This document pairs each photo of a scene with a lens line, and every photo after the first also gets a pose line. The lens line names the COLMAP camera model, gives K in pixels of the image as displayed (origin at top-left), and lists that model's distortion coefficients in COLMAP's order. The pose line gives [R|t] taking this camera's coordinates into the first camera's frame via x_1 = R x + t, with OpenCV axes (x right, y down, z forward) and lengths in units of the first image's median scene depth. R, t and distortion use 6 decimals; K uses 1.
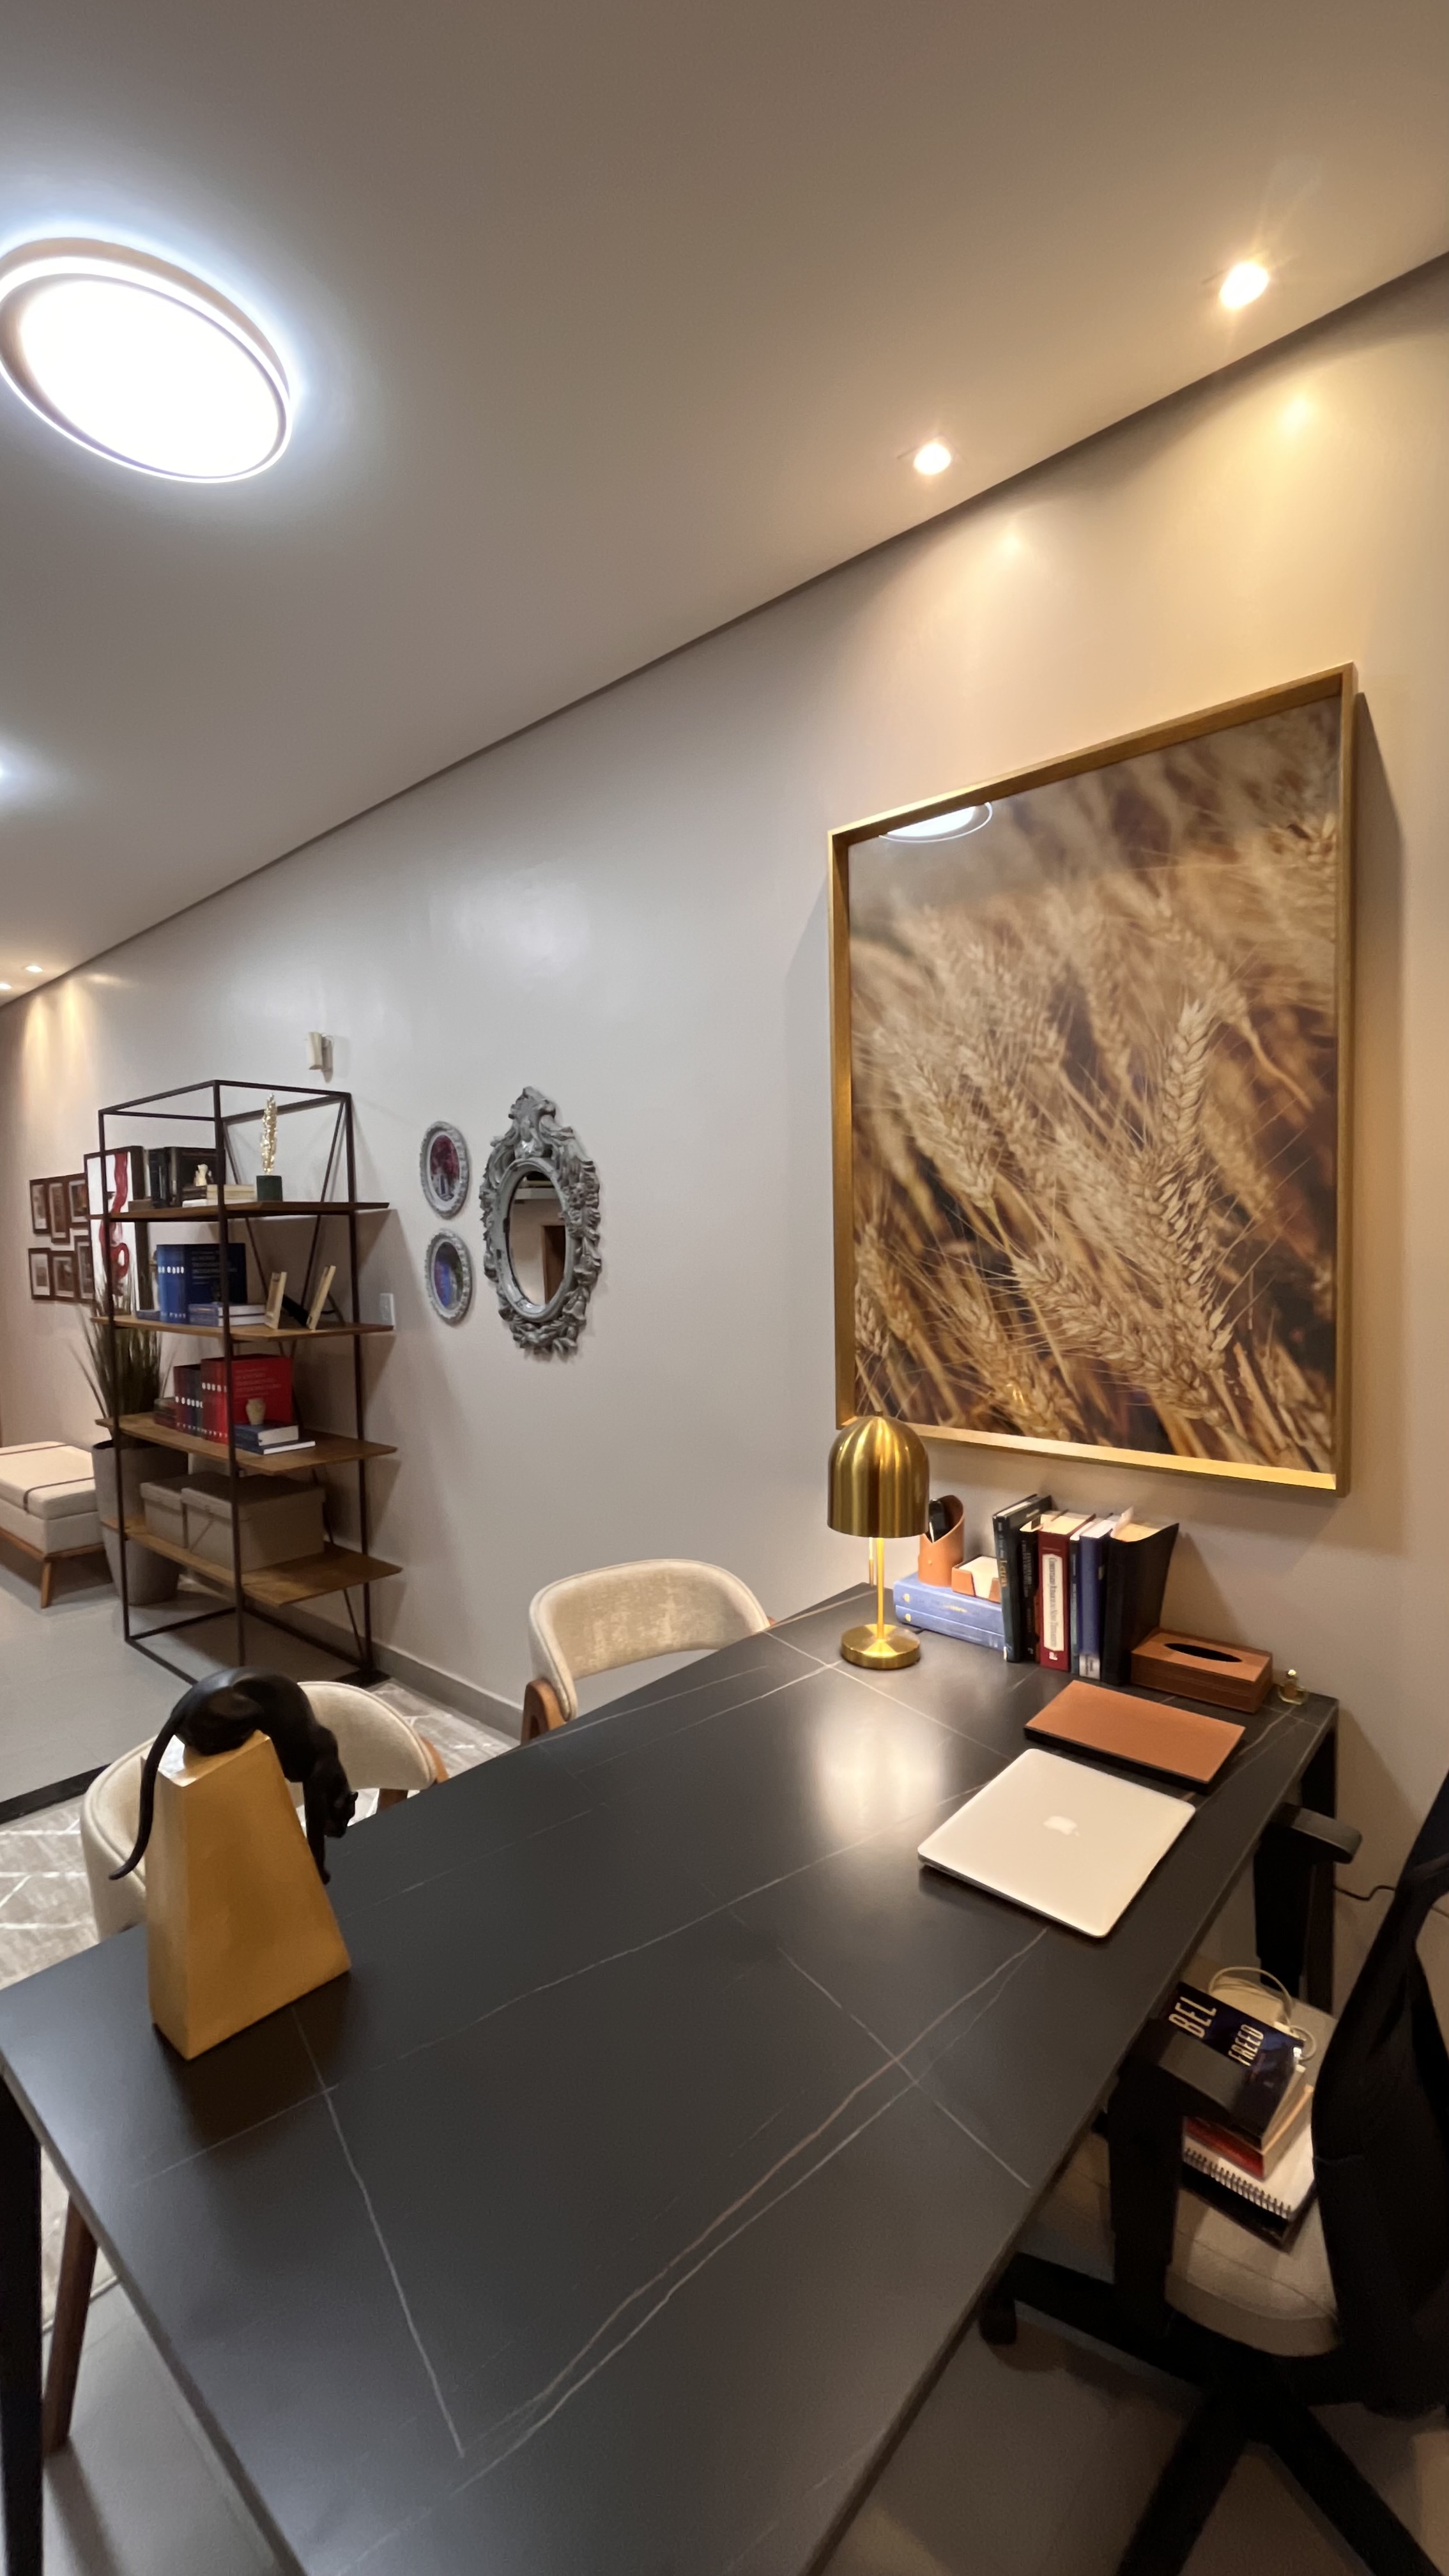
lens RADIAL K [[1048.3, 0, 731.1], [0, 1048.3, 1281.8], [0, 0, 1]] dist [-0.000868, -0.001178]
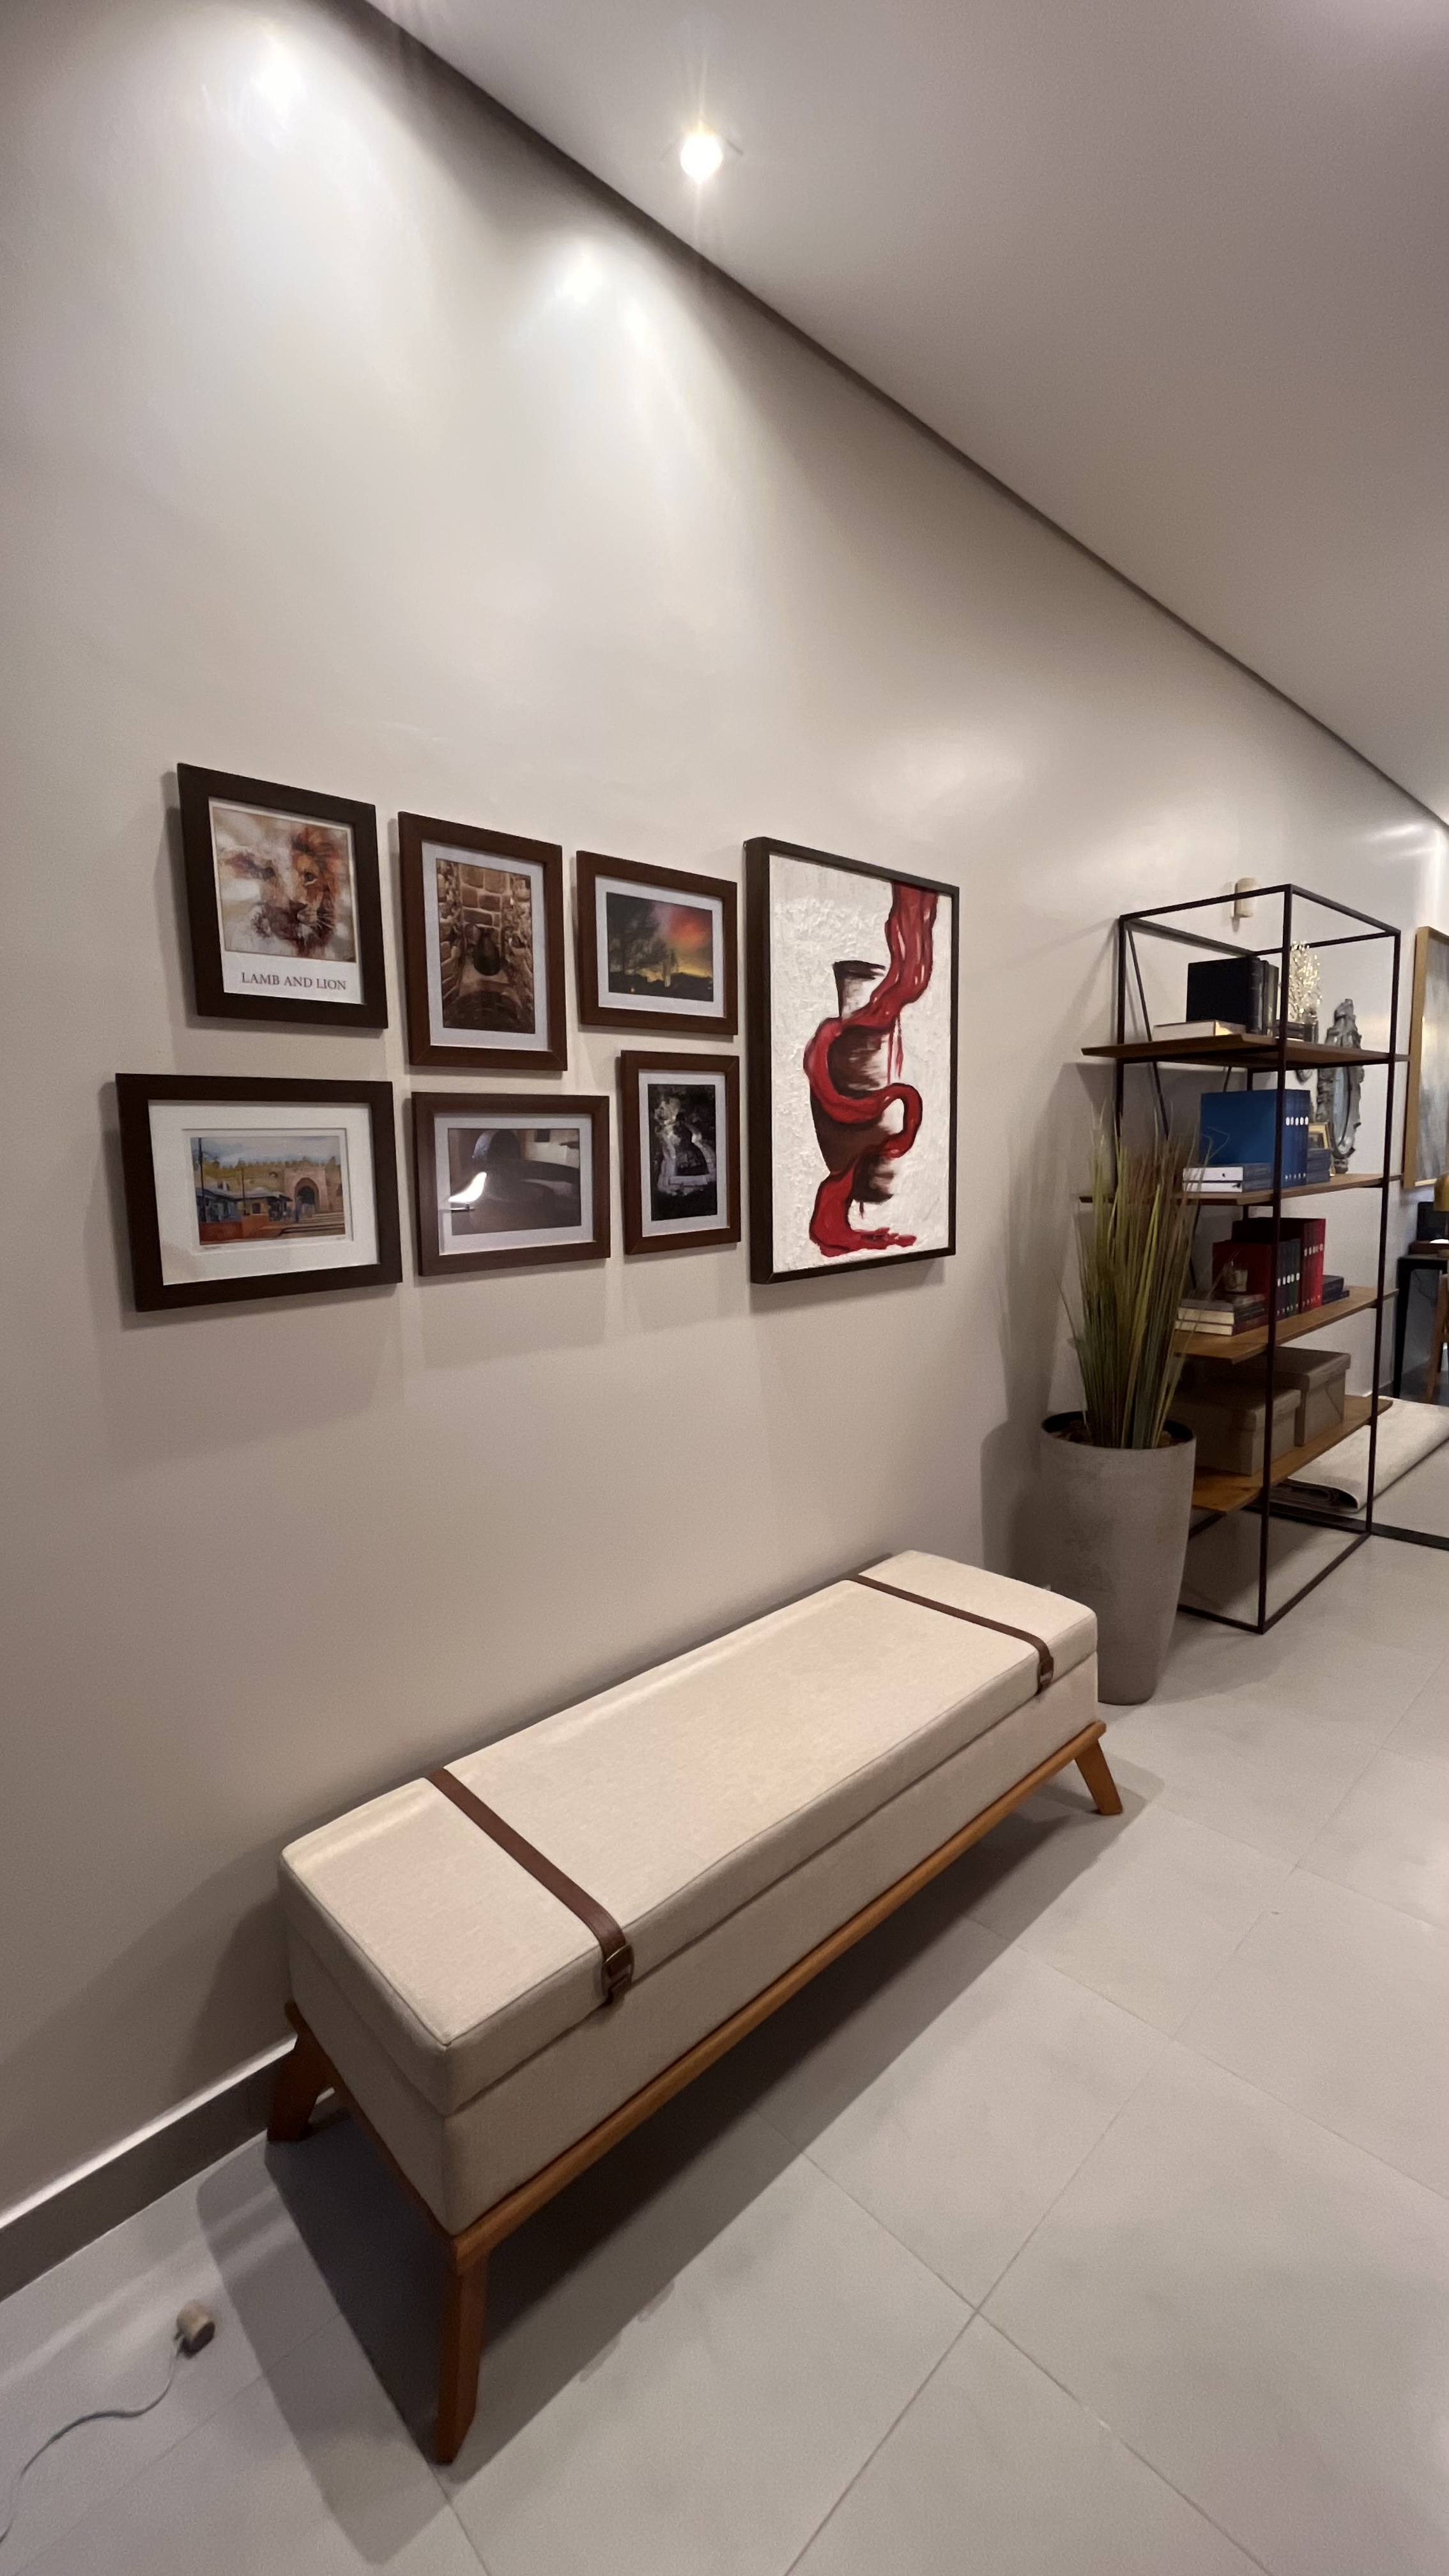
lens RADIAL K [[1048.3, 0, 702.5], [0, 1048.3, 1284.4], [0, 0, 1]] dist [-0.000868, -0.001178]
pose [[0.103091, -0.110309, 0.988536, -1.590214], [0.076819, 0.991746, 0.102656, -0.004697], [-0.991701, 0.065356, 0.110714, 1.564802]]
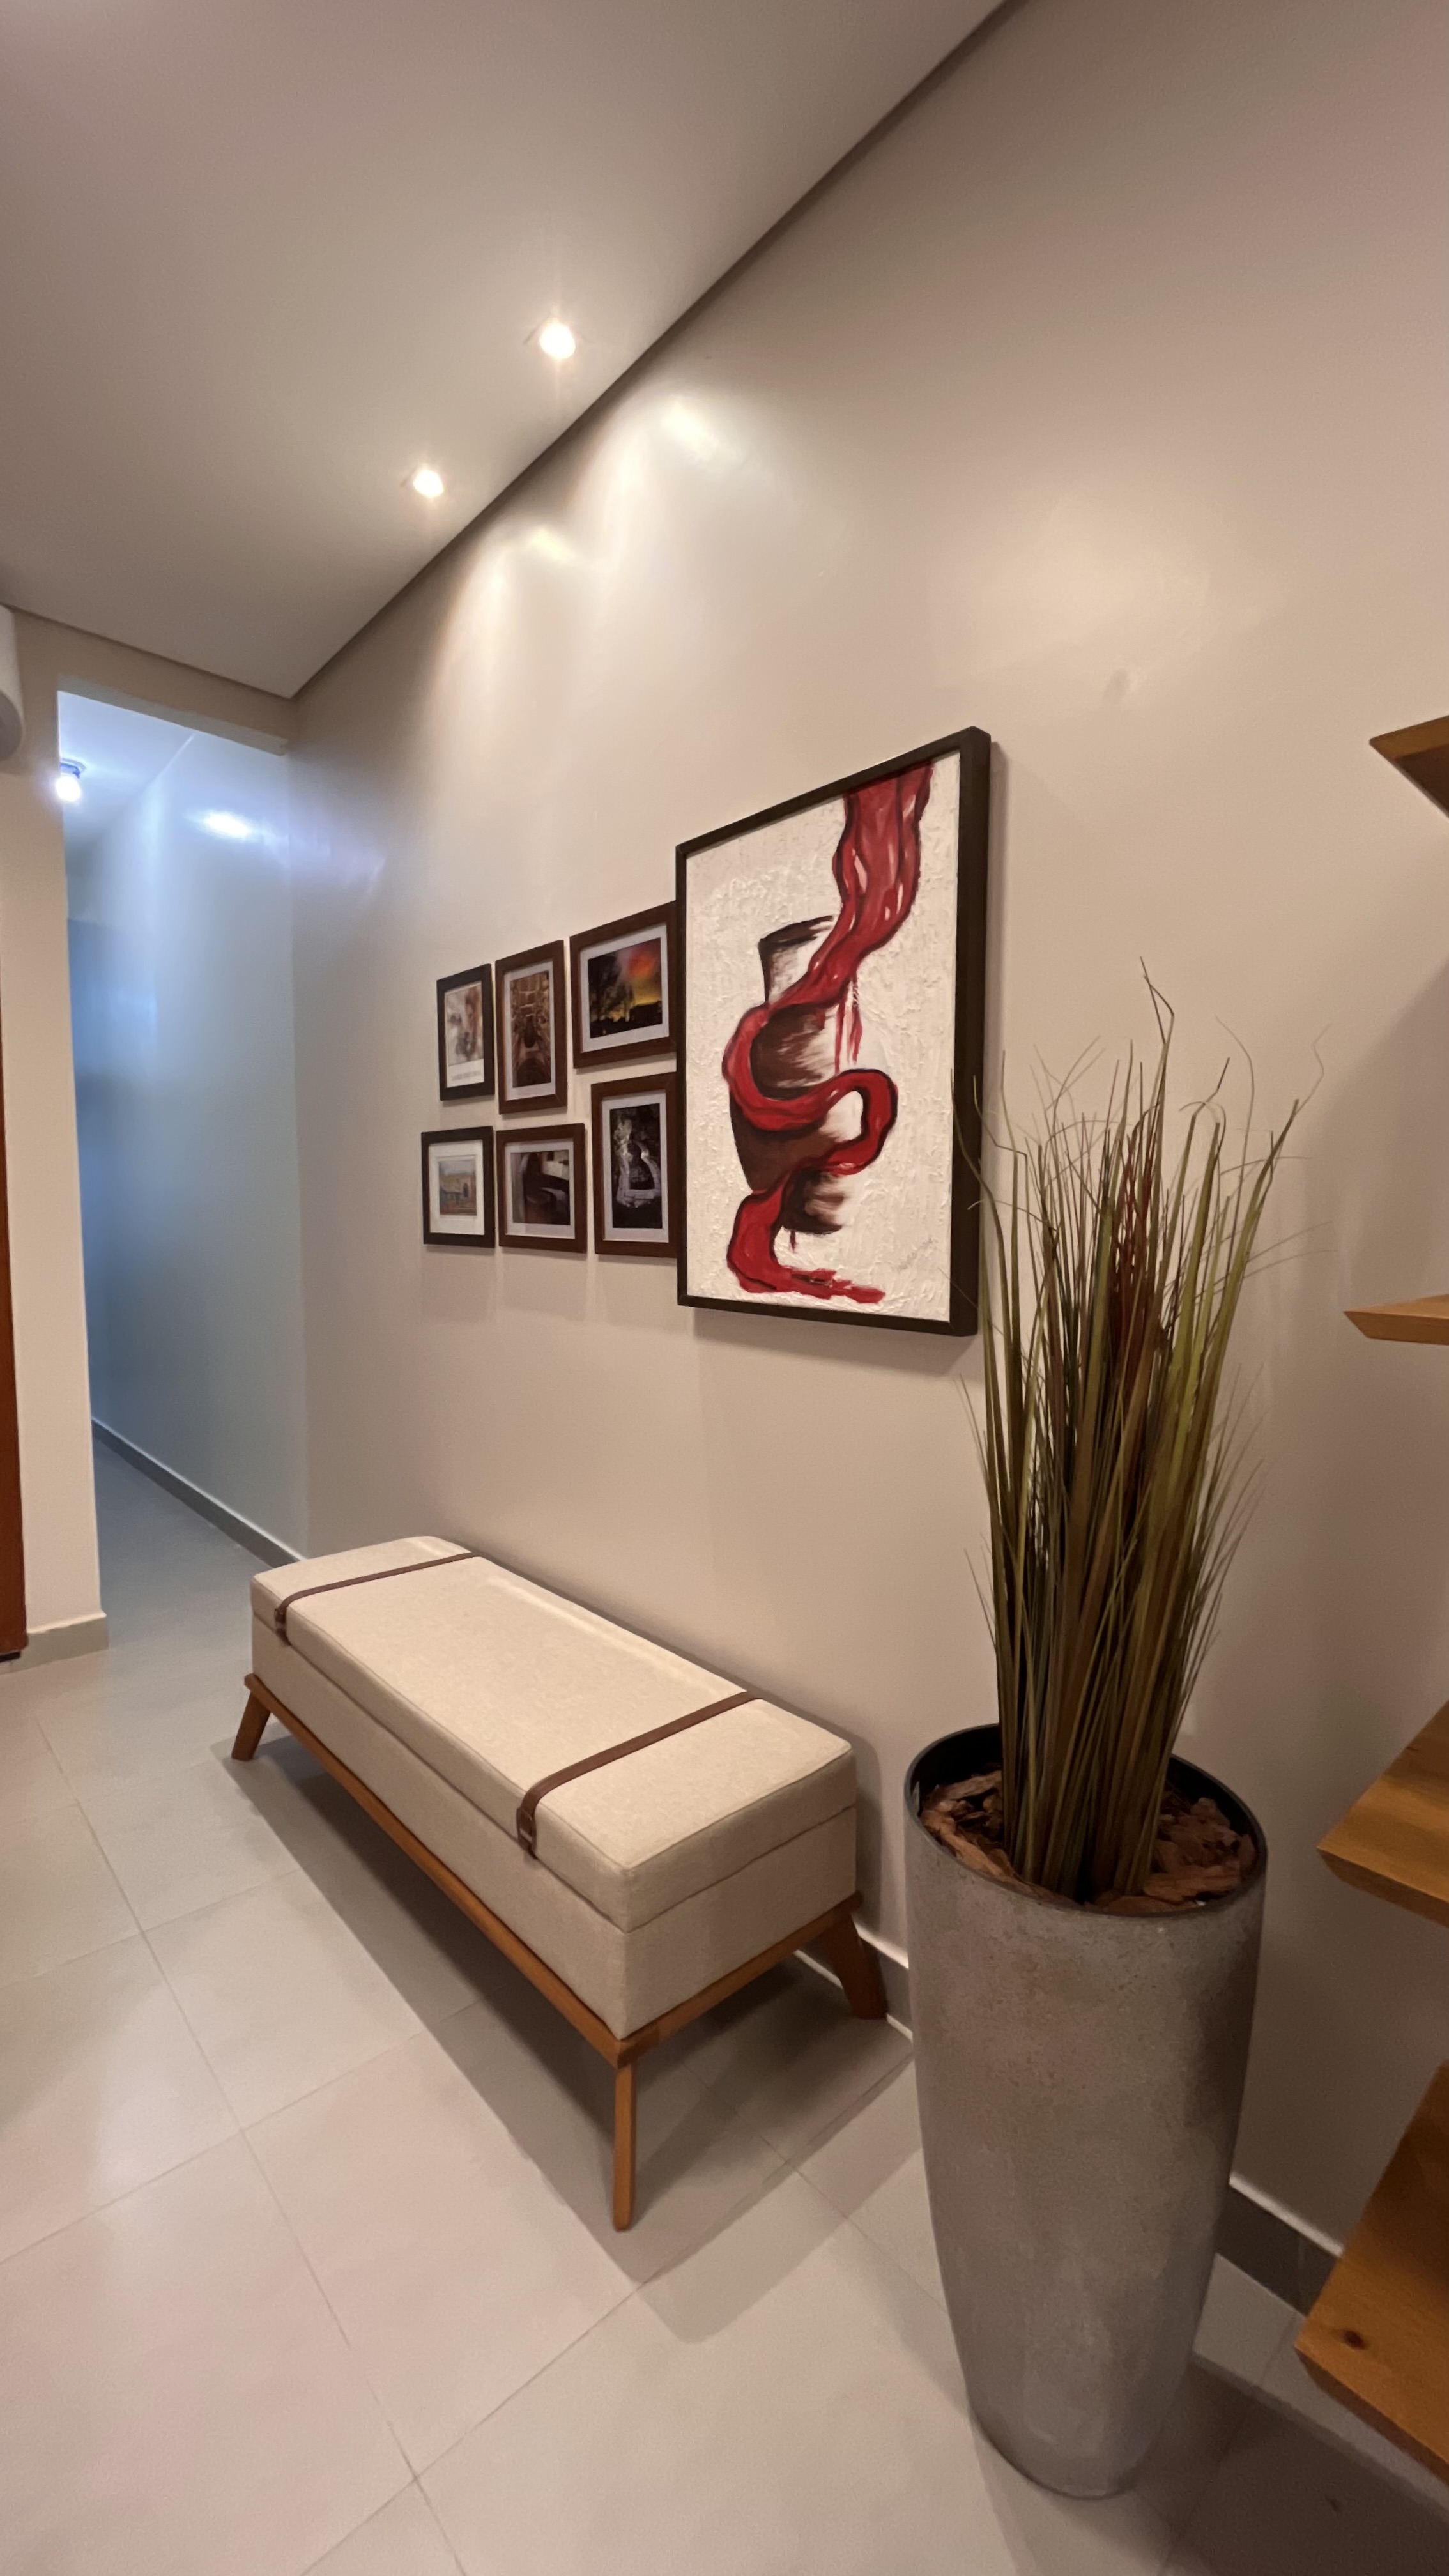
lens RADIAL K [[1048.3, 0, 728.4], [0, 1048.3, 1282.3], [0, 0, 1]] dist [-0.000868, -0.001178]
pose [[0.992537, 0.035537, -0.116649, -0.871782], [-0.033403, 0.999238, 0.020199, 0.036333], [0.117278, -0.016152, 0.992968, 1.005943]]
